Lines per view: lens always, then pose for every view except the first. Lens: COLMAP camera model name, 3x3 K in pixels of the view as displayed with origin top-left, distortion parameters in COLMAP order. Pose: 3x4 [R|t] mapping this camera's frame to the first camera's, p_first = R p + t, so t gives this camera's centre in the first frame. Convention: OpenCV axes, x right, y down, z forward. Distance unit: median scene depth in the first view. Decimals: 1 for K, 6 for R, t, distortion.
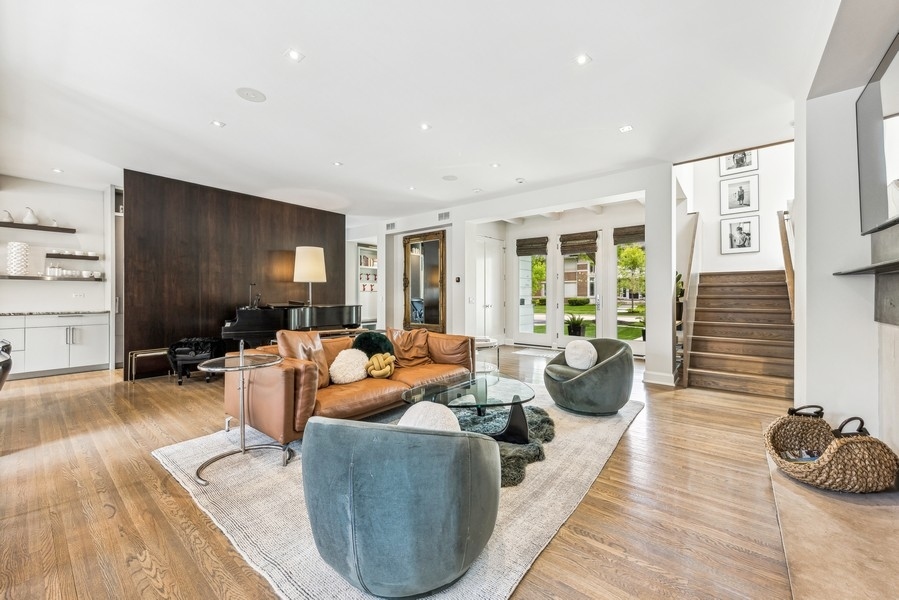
lens RADIAL K [[353.1, 0, 450.0], [0, 353.1, 297.1], [0, 0, 1]] dist [-0.001149, -0.000062]
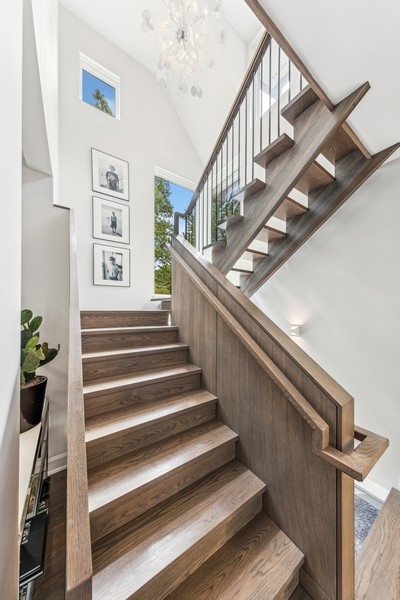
lens RADIAL K [[188.5, 0, 195.5], [0, 188.5, 312.8], [0, 0, 1]] dist [0.000693, 0.000015]
pose [[0.301589, 0.000817, 0.953438, 0.429225], [-0.002026, 0.999998, -0.000216, -0.057469], [-0.953436, -0.001866, 0.301590, 0.655679]]
